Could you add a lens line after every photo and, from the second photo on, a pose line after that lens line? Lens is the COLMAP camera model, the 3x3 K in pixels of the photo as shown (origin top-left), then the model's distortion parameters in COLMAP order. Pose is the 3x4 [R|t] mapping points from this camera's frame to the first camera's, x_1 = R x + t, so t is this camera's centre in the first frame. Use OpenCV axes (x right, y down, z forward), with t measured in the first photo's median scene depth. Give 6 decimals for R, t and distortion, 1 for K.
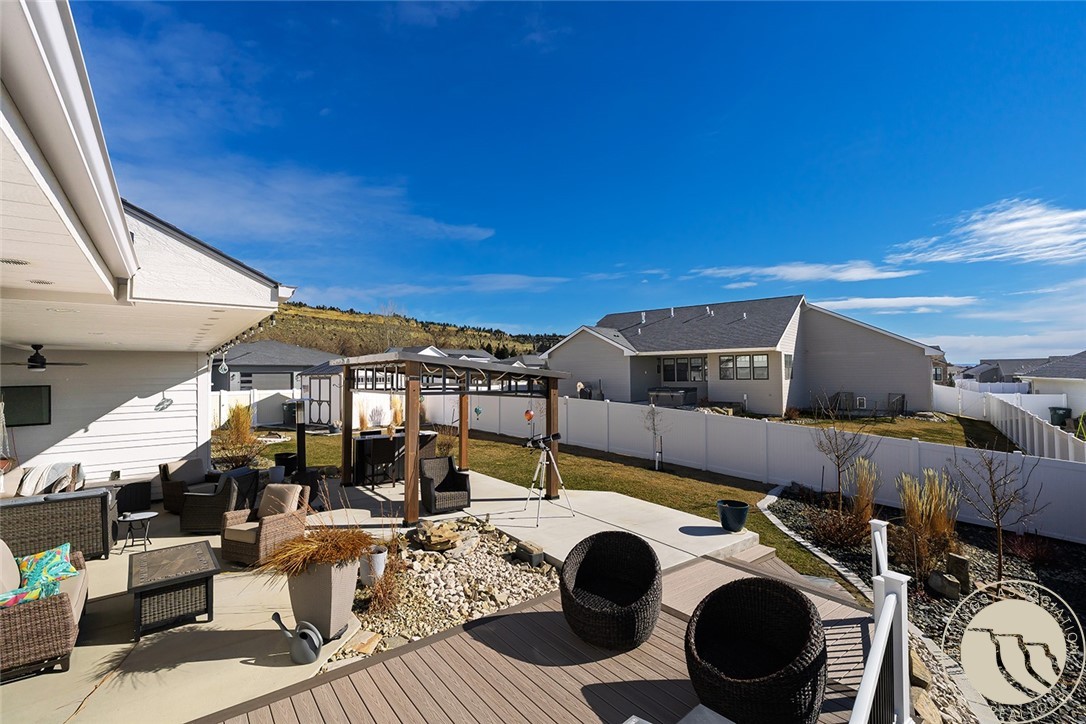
lens RADIAL K [[489.0, 0, 547.3], [0, 489.0, 351.8], [0, 0, 1]] dist [-0.003264, -0.000354]
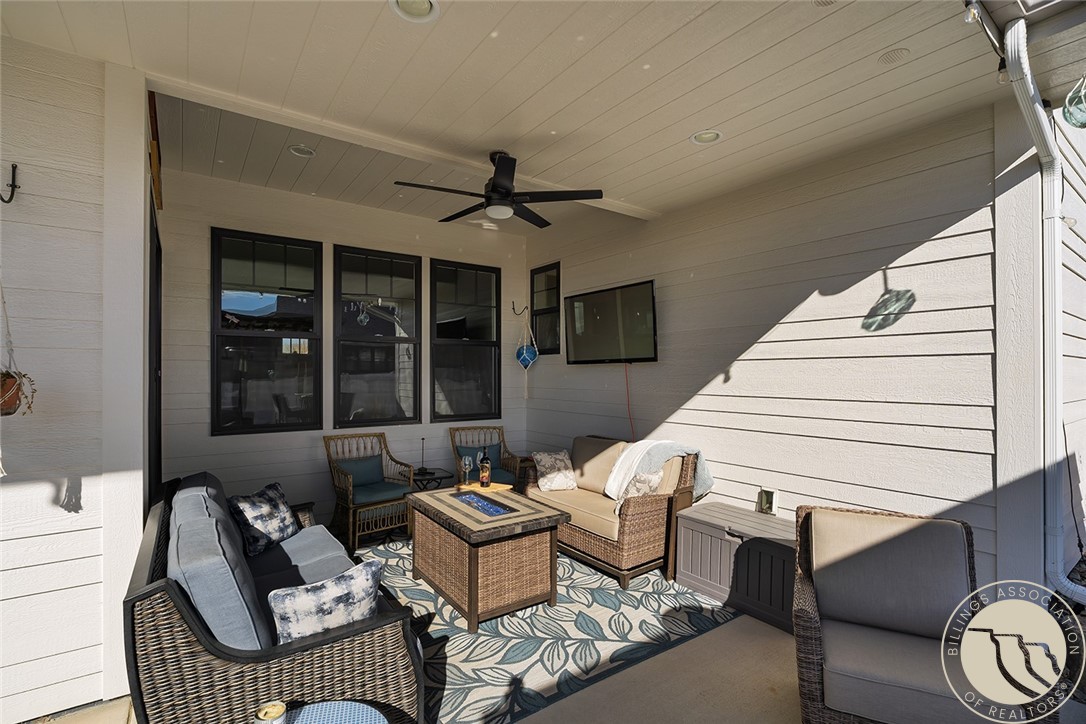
lens RADIAL K [[489.0, 0, 547.3], [0, 489.0, 351.8], [0, 0, 1]] dist [-0.003264, -0.000354]
pose [[0.007415, -0.009966, -0.999923, -0.501172], [0.059628, 0.998175, -0.009507, 0.125384], [0.998193, -0.059552, 0.007995, 0.806490]]
